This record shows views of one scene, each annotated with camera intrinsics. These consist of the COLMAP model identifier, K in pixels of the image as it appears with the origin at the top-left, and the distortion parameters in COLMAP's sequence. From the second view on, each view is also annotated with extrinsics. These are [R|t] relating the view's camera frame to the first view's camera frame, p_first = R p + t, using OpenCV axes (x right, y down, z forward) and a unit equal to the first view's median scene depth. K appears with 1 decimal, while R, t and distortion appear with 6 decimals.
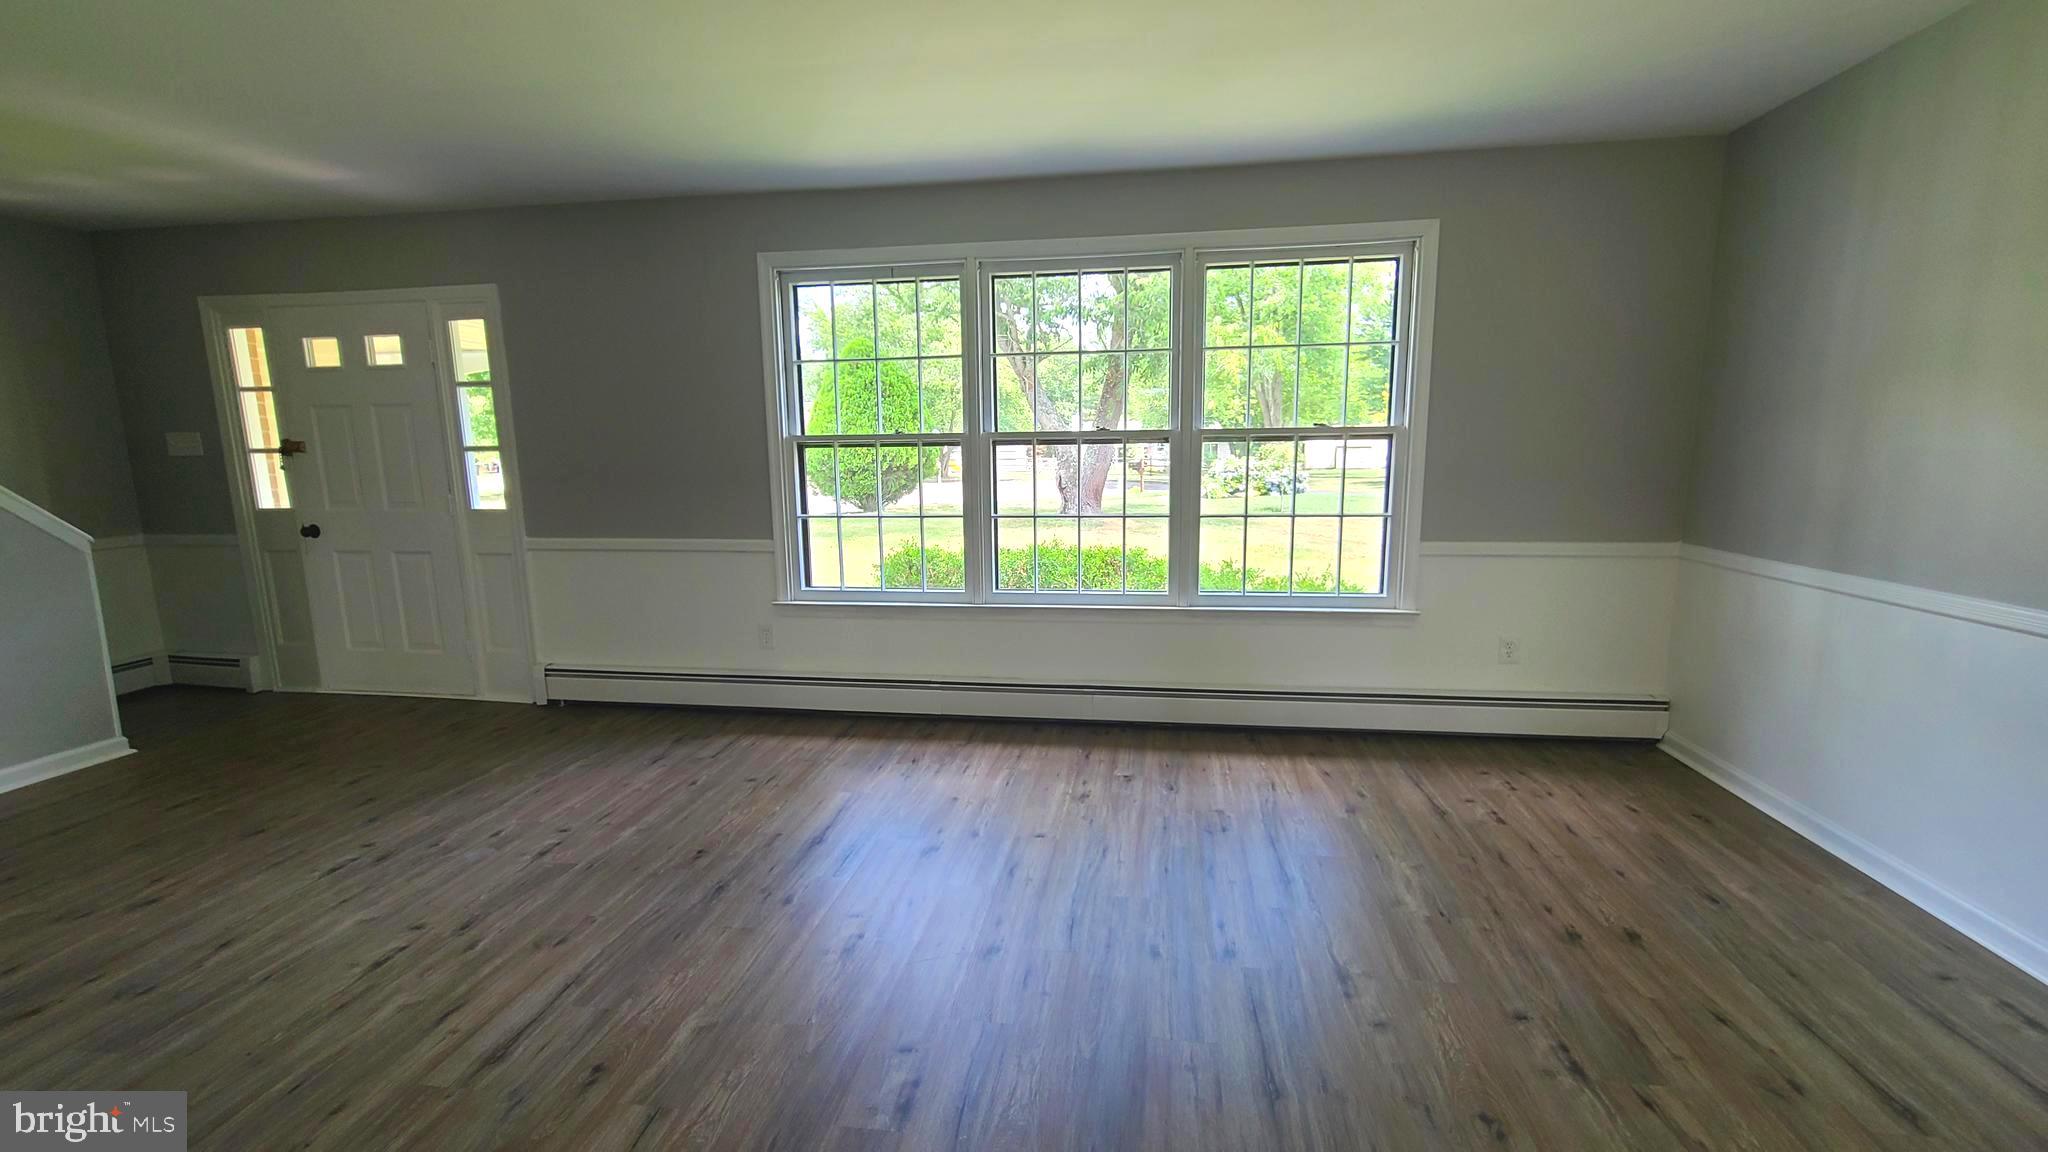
lens RADIAL K [[834.2, 0, 1033.0], [0, 834.2, 590.1], [0, 0, 1]] dist [0.009189, -0.000006]
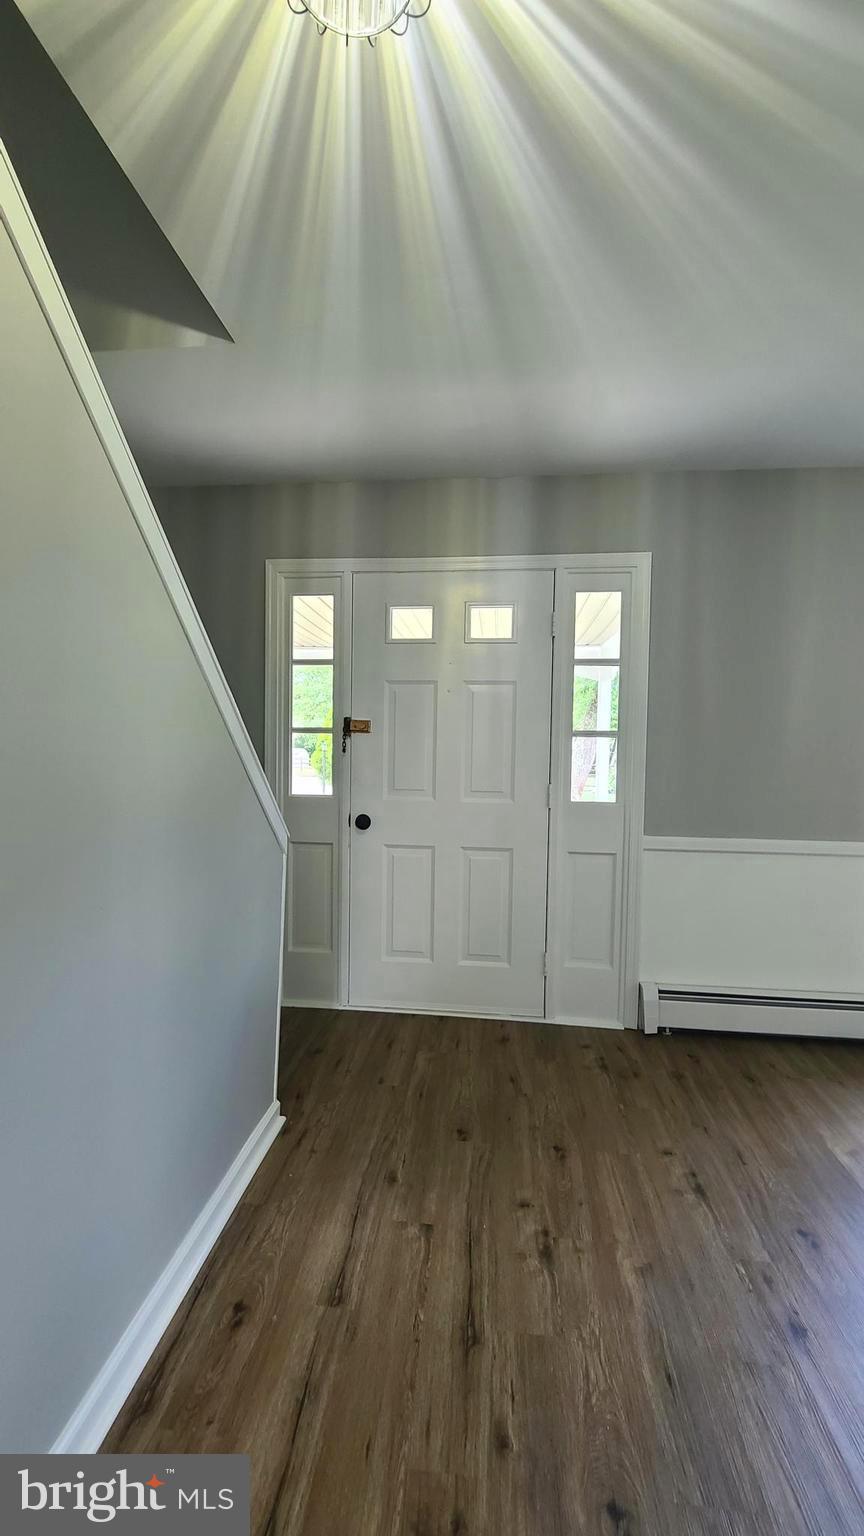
lens RADIAL K [[645.4, 0, 432.0], [0, 645.4, 768.0], [0, 0, 1]] dist [-0.025406, 0.000126]
pose [[0.997888, 0.021232, 0.061383, -0.857052], [-0.015067, 0.994952, -0.099219, -0.063685], [-0.063179, 0.098085, 0.993171, 0.337232]]
